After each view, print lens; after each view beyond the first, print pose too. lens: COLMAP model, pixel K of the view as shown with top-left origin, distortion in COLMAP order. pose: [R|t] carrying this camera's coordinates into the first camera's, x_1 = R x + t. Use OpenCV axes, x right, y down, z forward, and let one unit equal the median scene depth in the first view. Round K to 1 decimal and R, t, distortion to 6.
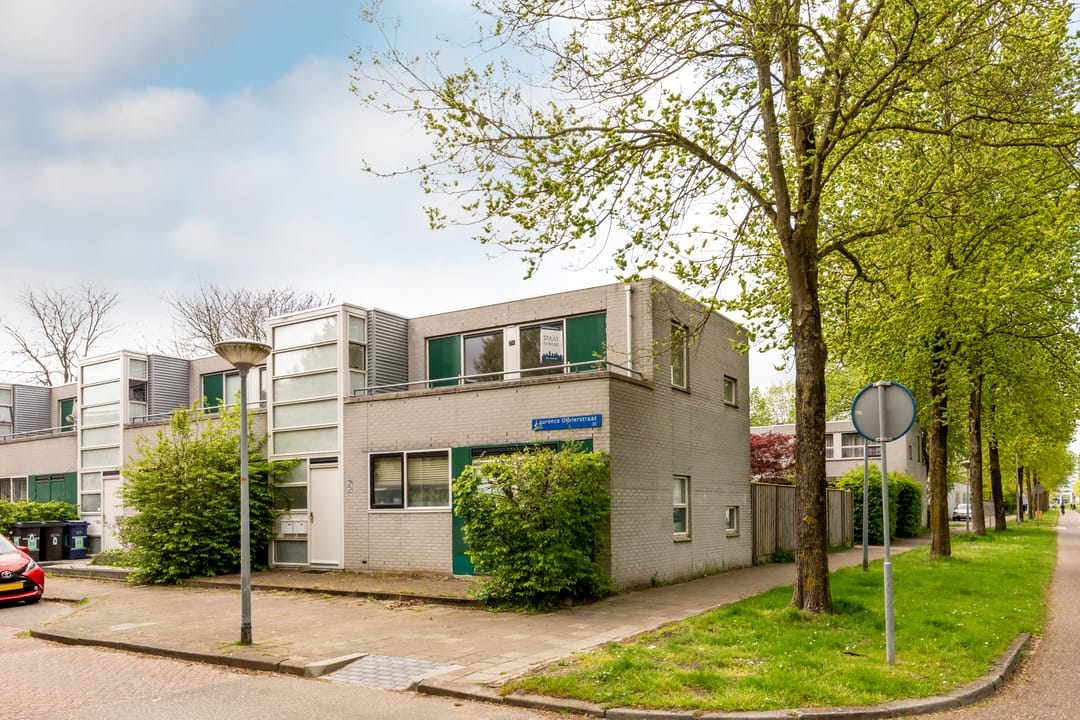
lens RADIAL K [[771.0, 0, 541.3], [0, 771.0, 494.0], [0, 0, 1]] dist [0.005886, 0.001534]
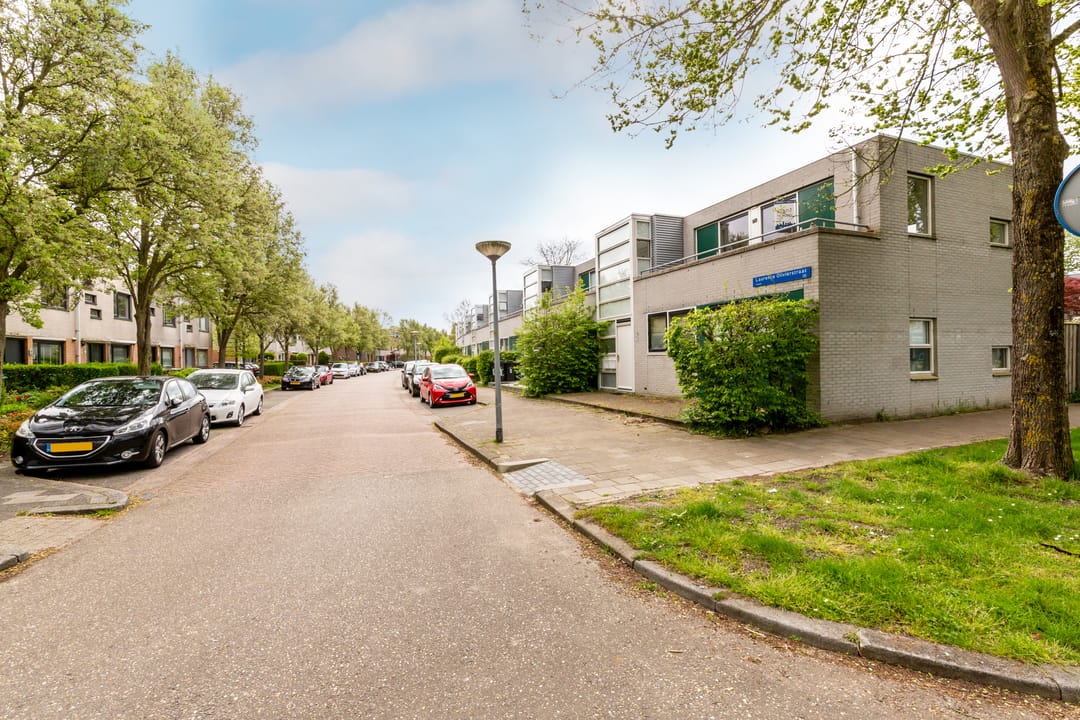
lens RADIAL K [[459.3, 0, 551.1], [0, 459.3, 357.4], [0, 0, 1]] dist [0.000789, -0.000089]
pose [[0.819414, -0.003889, -0.573189, 0.154632], [0.020344, 0.999544, 0.022301, 0.007524], [0.572841, -0.029934, 0.819120, 0.231320]]
